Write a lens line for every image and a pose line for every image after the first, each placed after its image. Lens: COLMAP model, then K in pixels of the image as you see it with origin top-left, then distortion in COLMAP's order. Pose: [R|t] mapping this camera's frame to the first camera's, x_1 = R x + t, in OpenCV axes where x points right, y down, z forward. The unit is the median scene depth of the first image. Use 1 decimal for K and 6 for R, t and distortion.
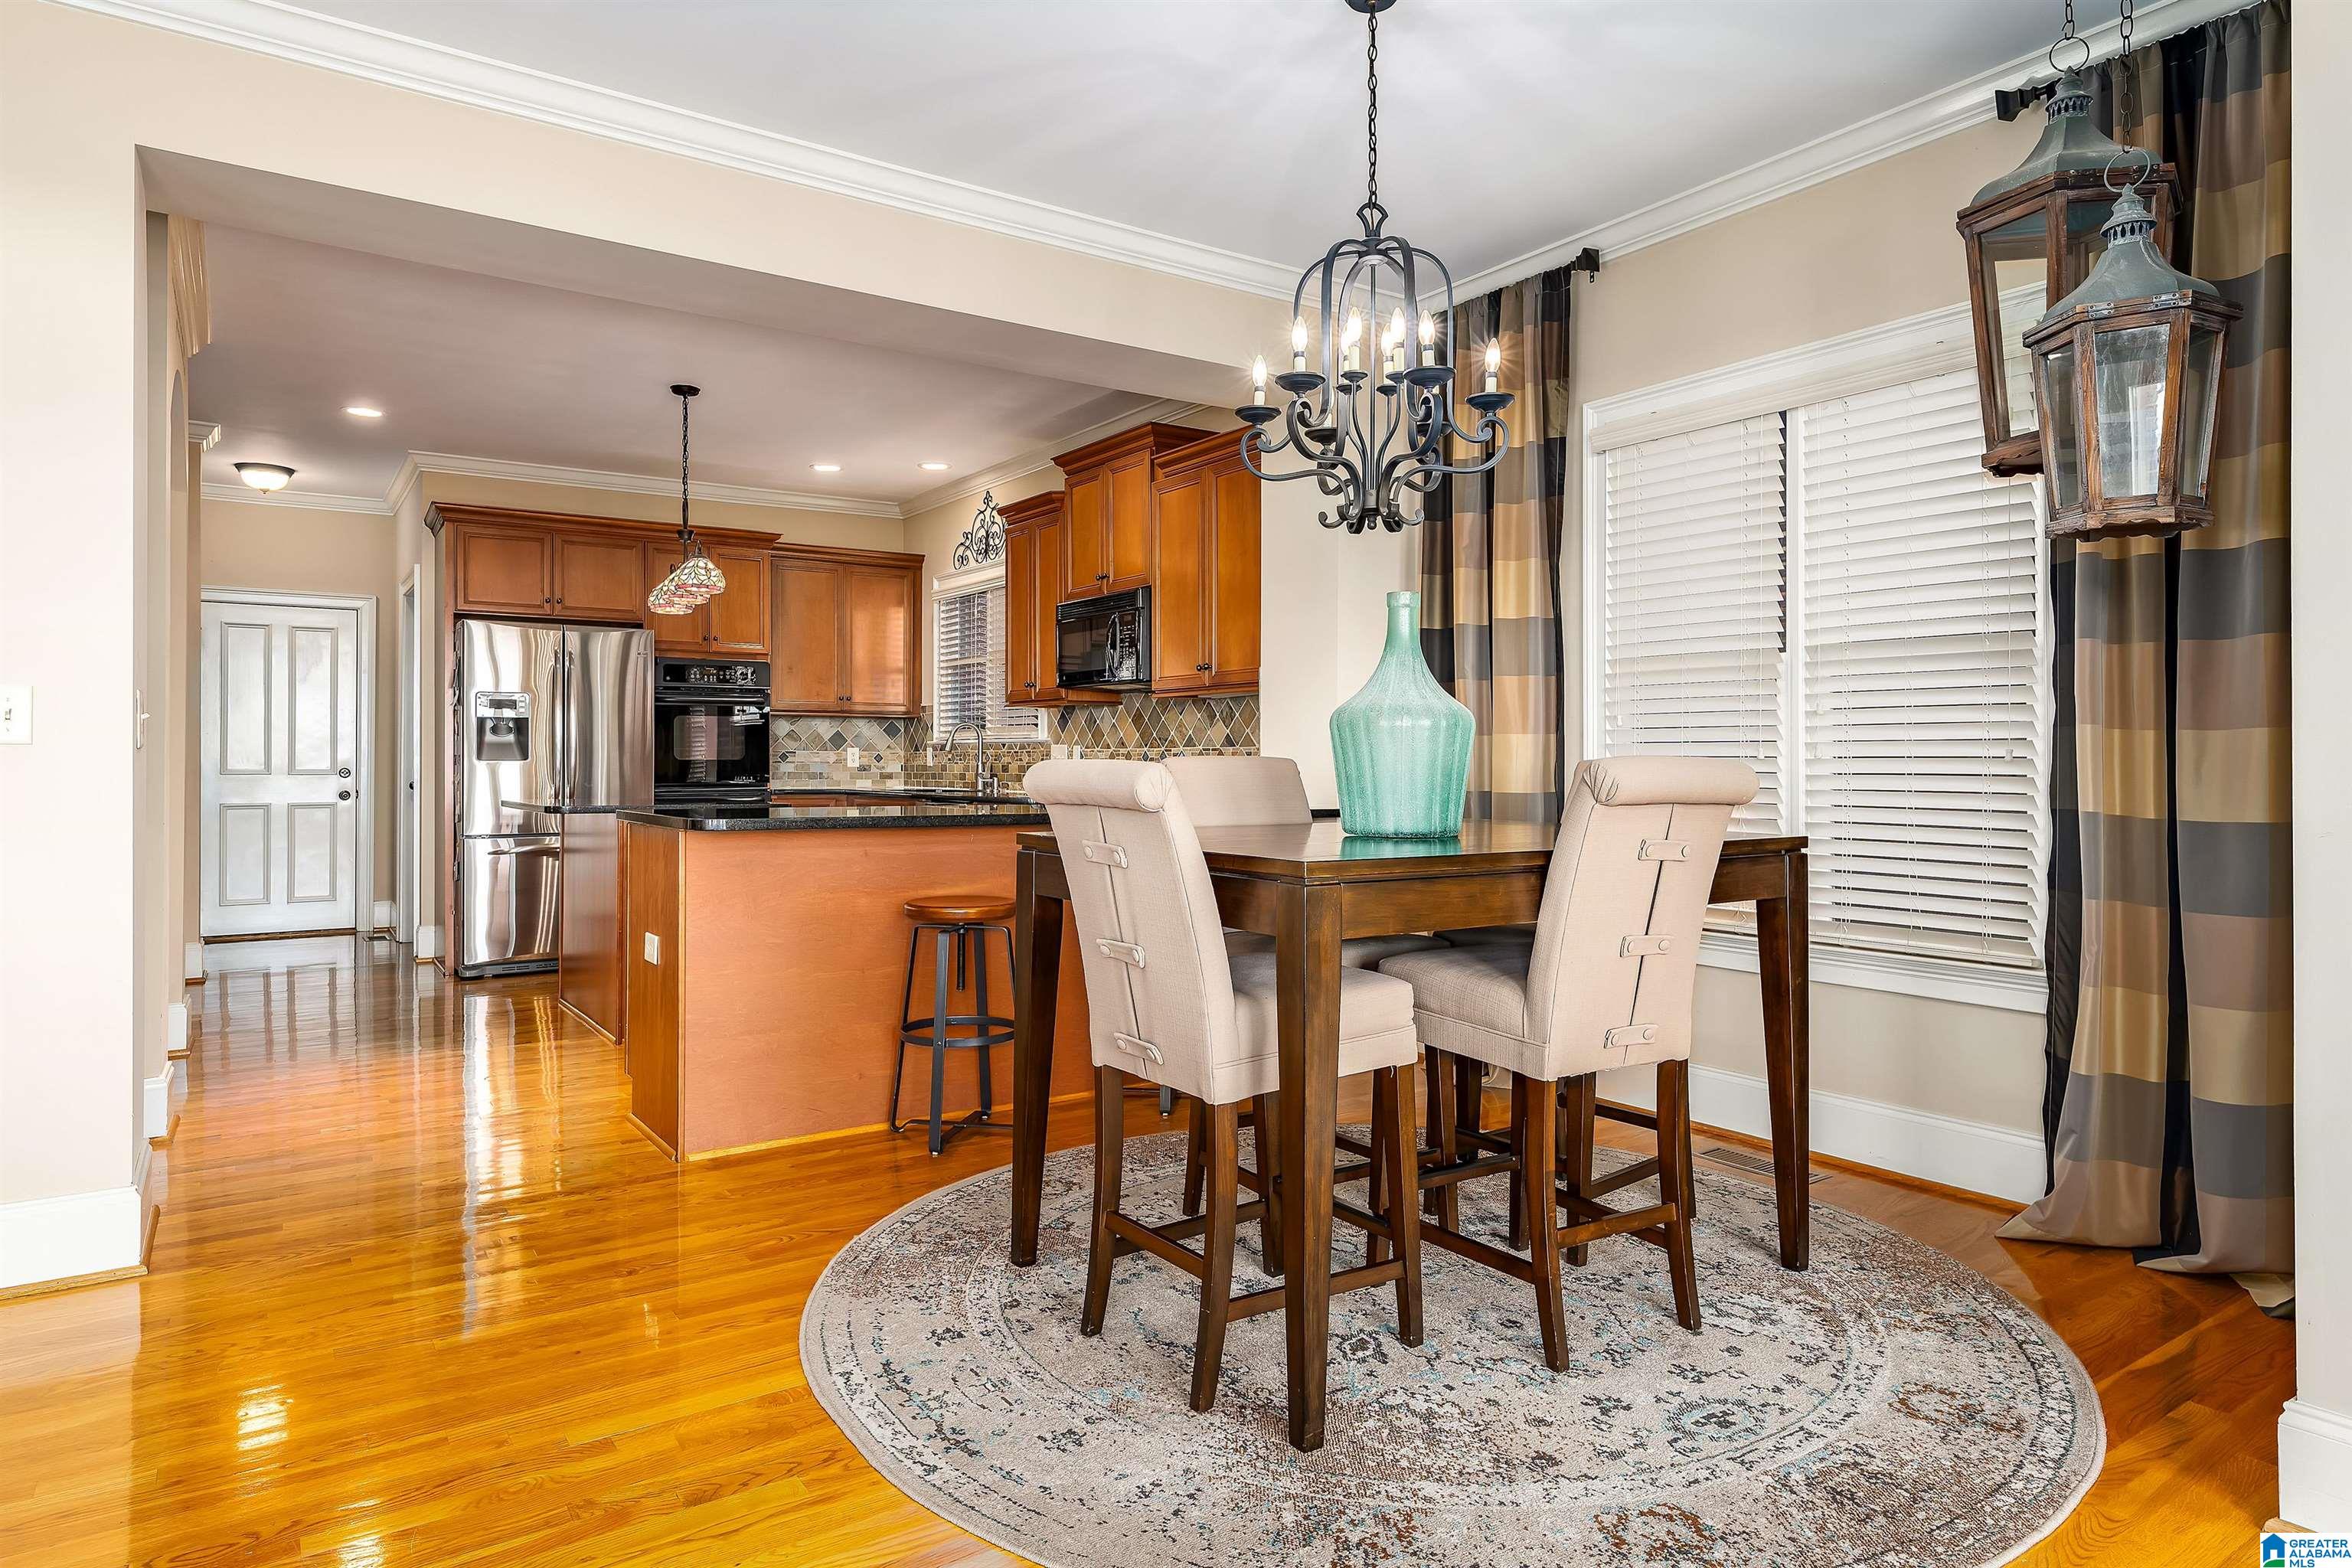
lens RADIAL K [[1345.7, 0, 1166.7], [0, 1345.7, 780.5], [0, 0, 1]] dist [-0.001593, -0.000122]
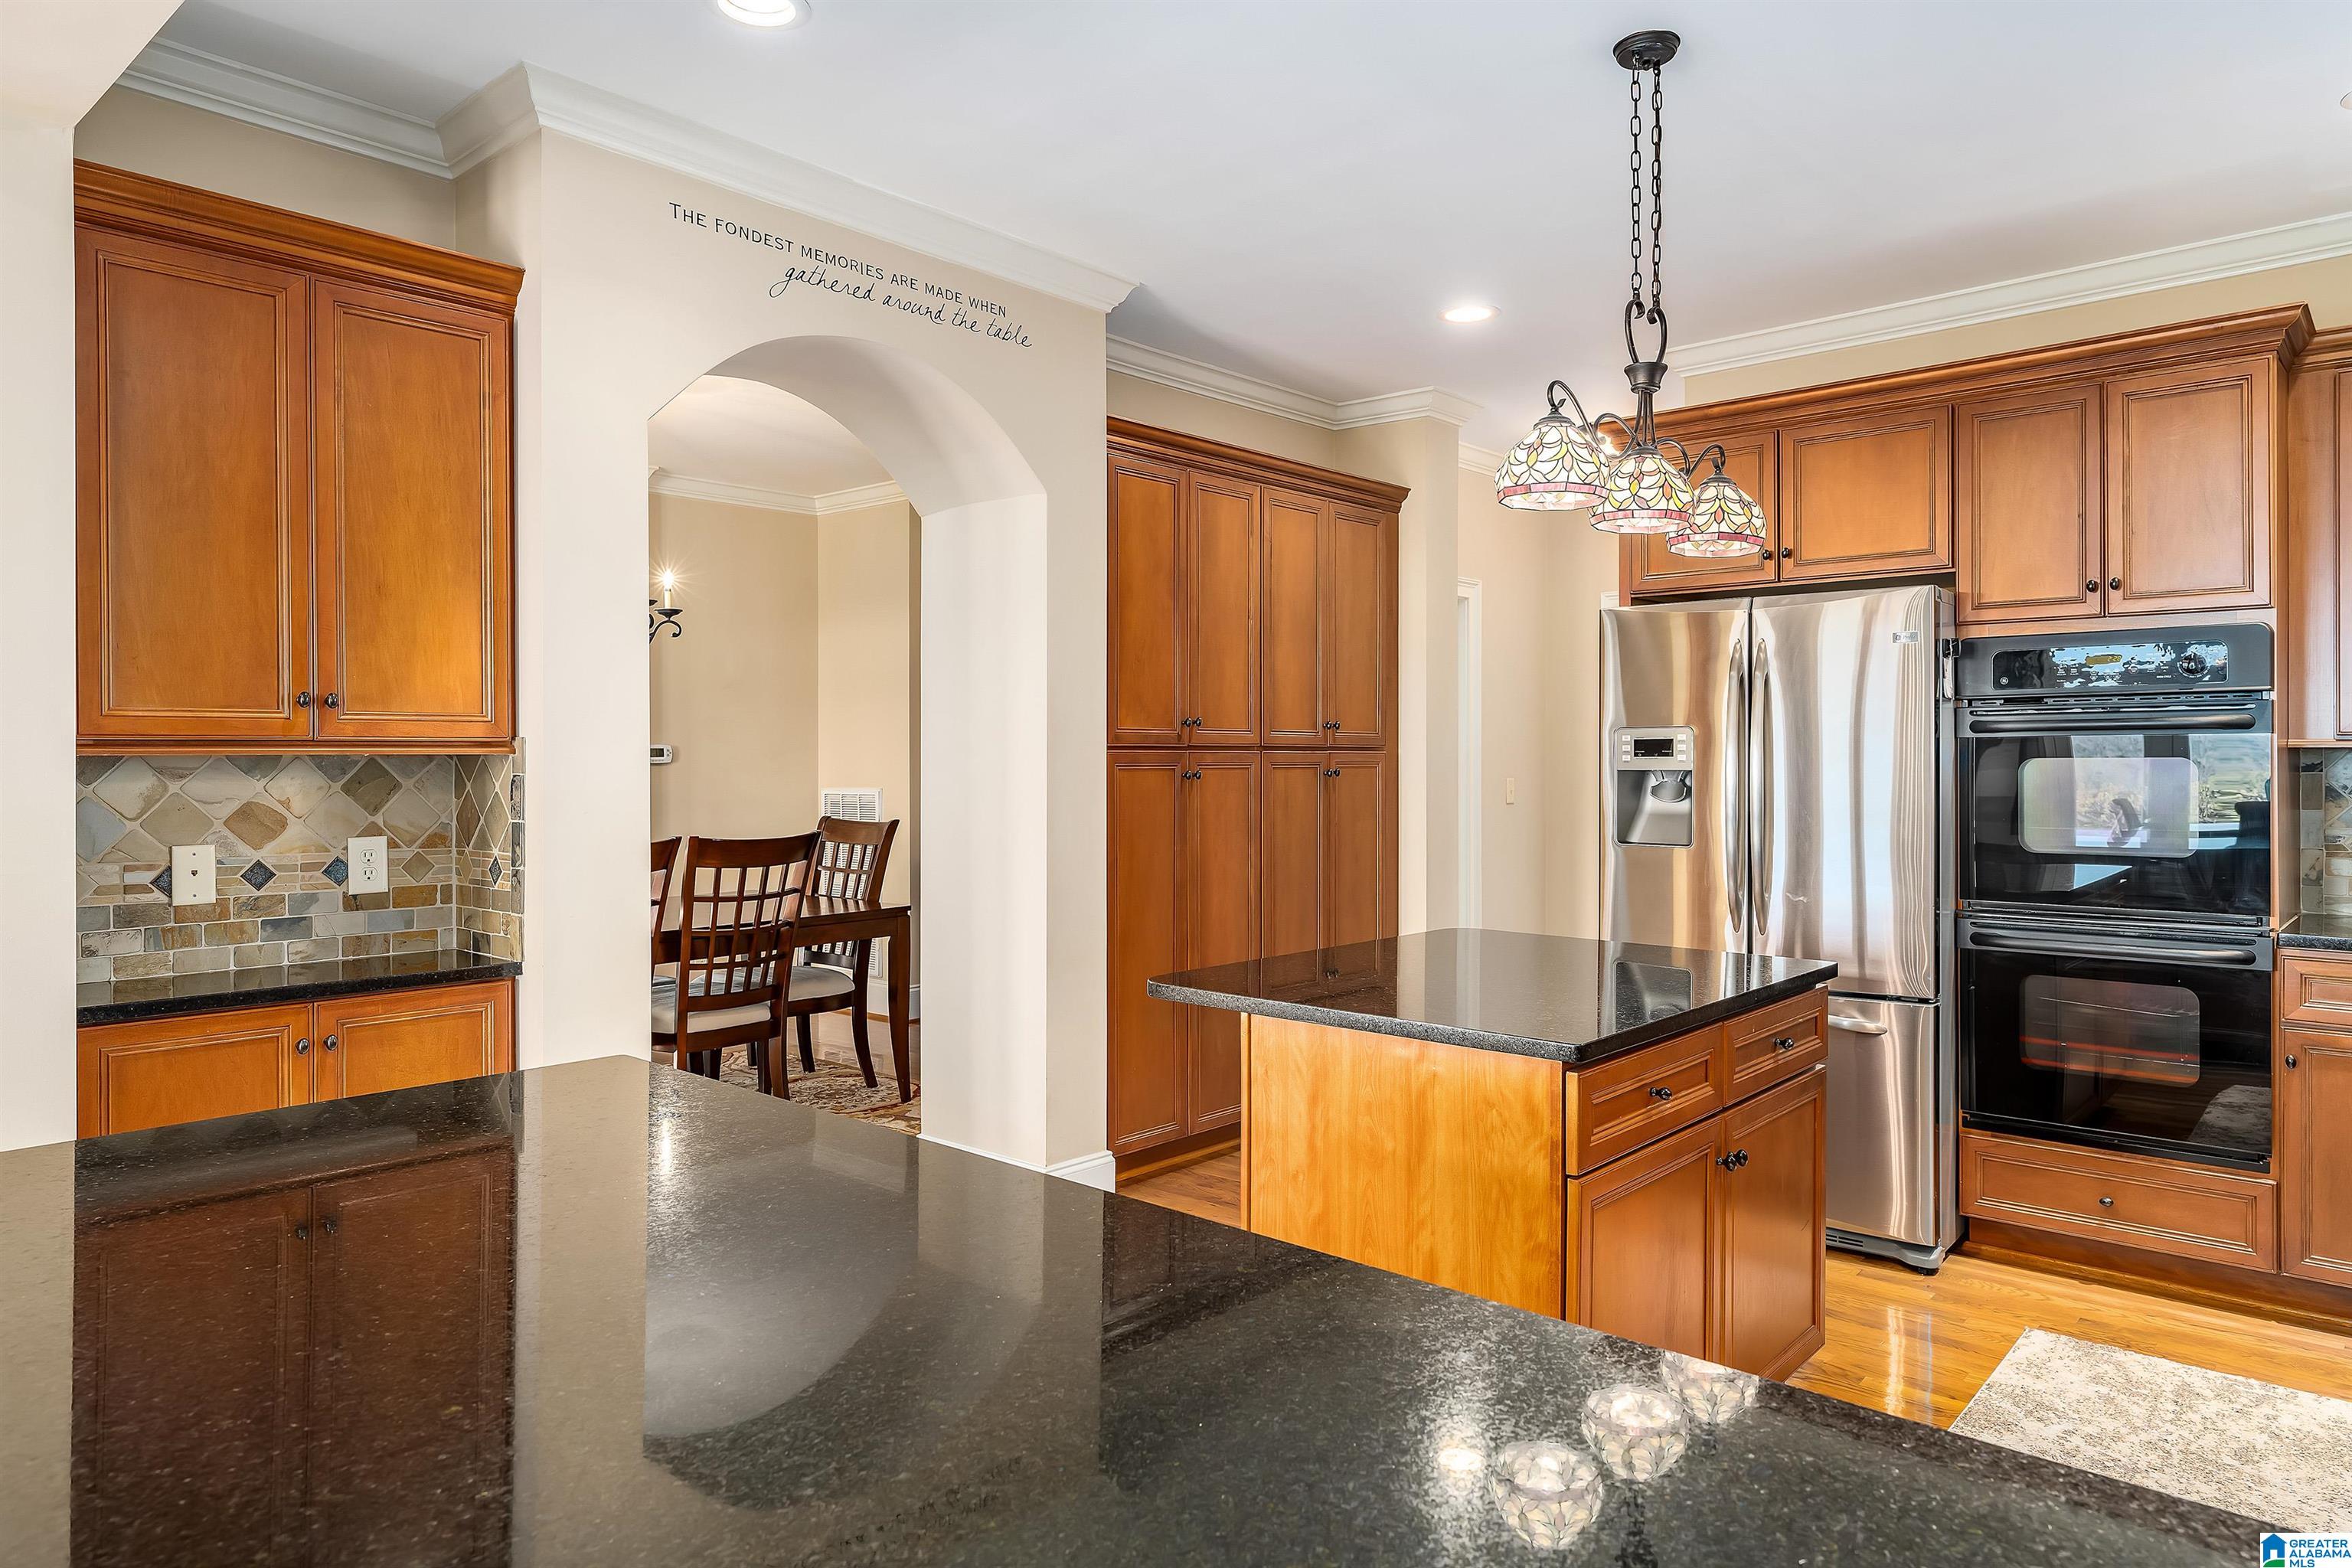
lens RADIAL K [[1456.3, 0, 1176.0], [0, 1456.3, 784.0], [0, 0, 1]] dist [-0.000045, 0.000025]
pose [[0.243712, 0.015642, -0.969721, 0.057337], [-0.012458, 0.999838, 0.012997, -0.042399], [0.969768, 0.008914, 0.243868, 0.588916]]
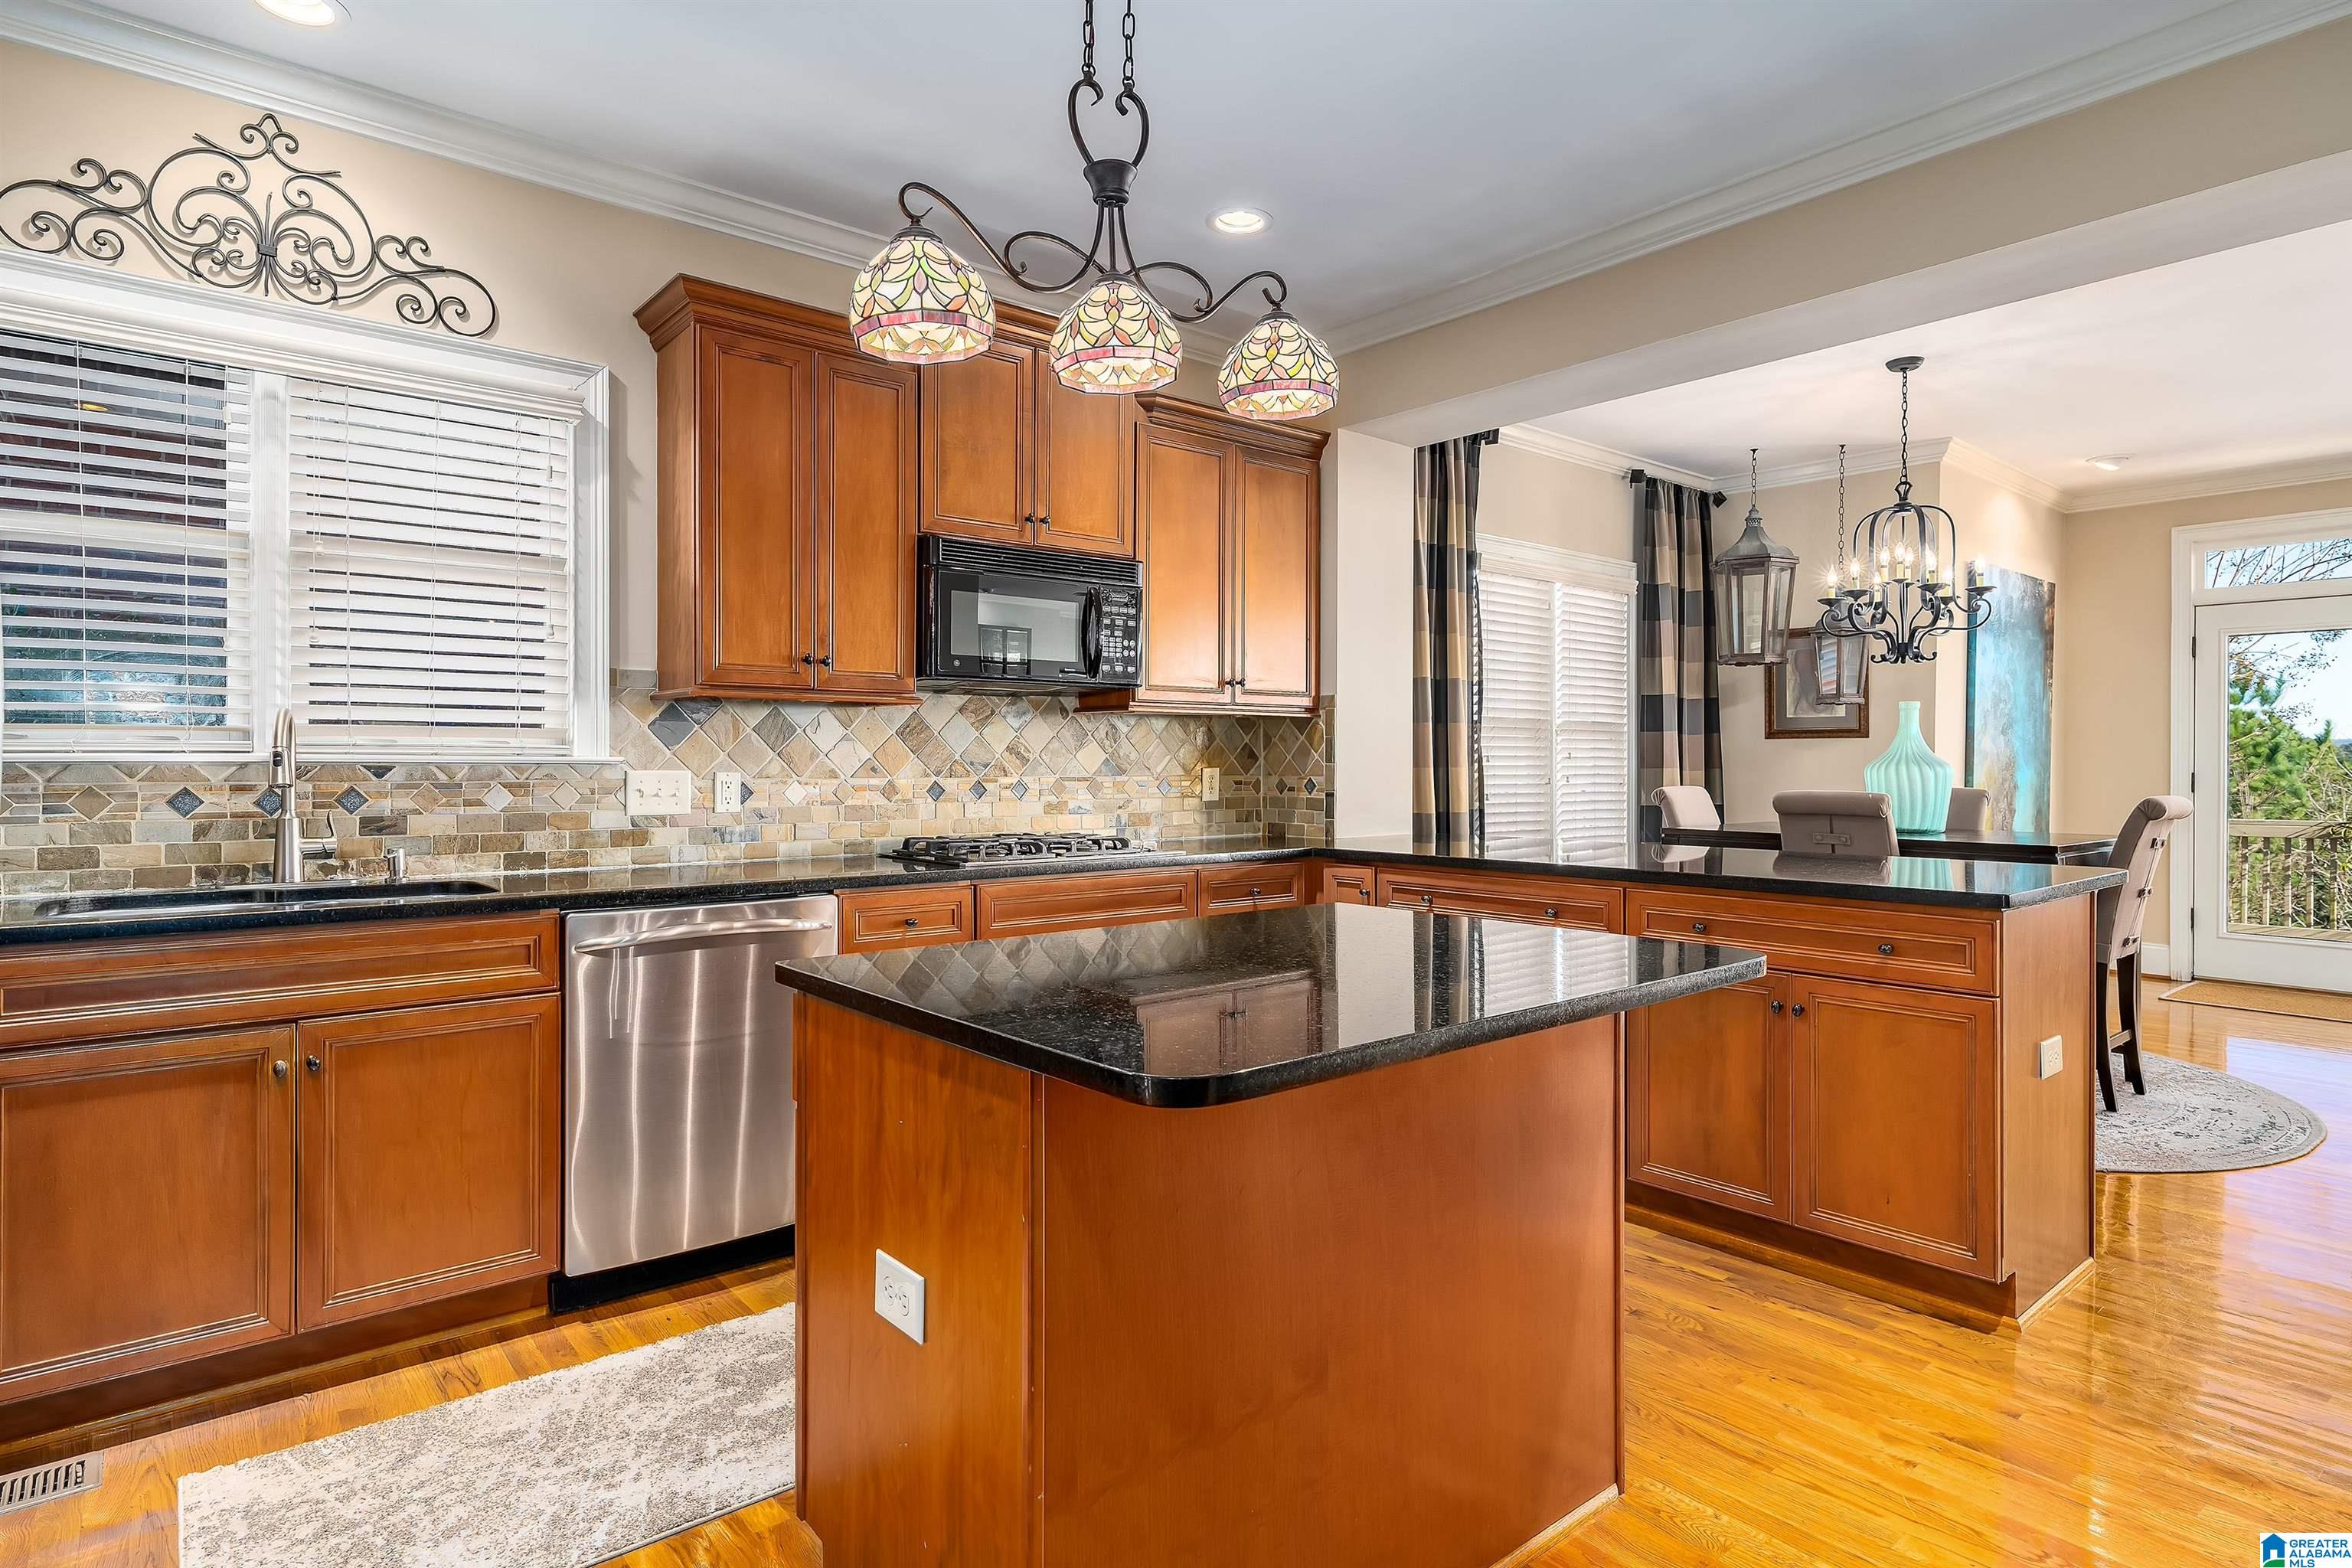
lens RADIAL K [[1254.0, 0, 1176.0], [0, 1254.0, 784.0], [0, 0, 1]] dist [0.003364, 0.000719]
pose [[-0.091334, -0.020587, 0.995608, -0.550696], [0.011296, 0.999701, 0.021708, -0.028466], [-0.995756, 0.013229, -0.091074, 0.816200]]
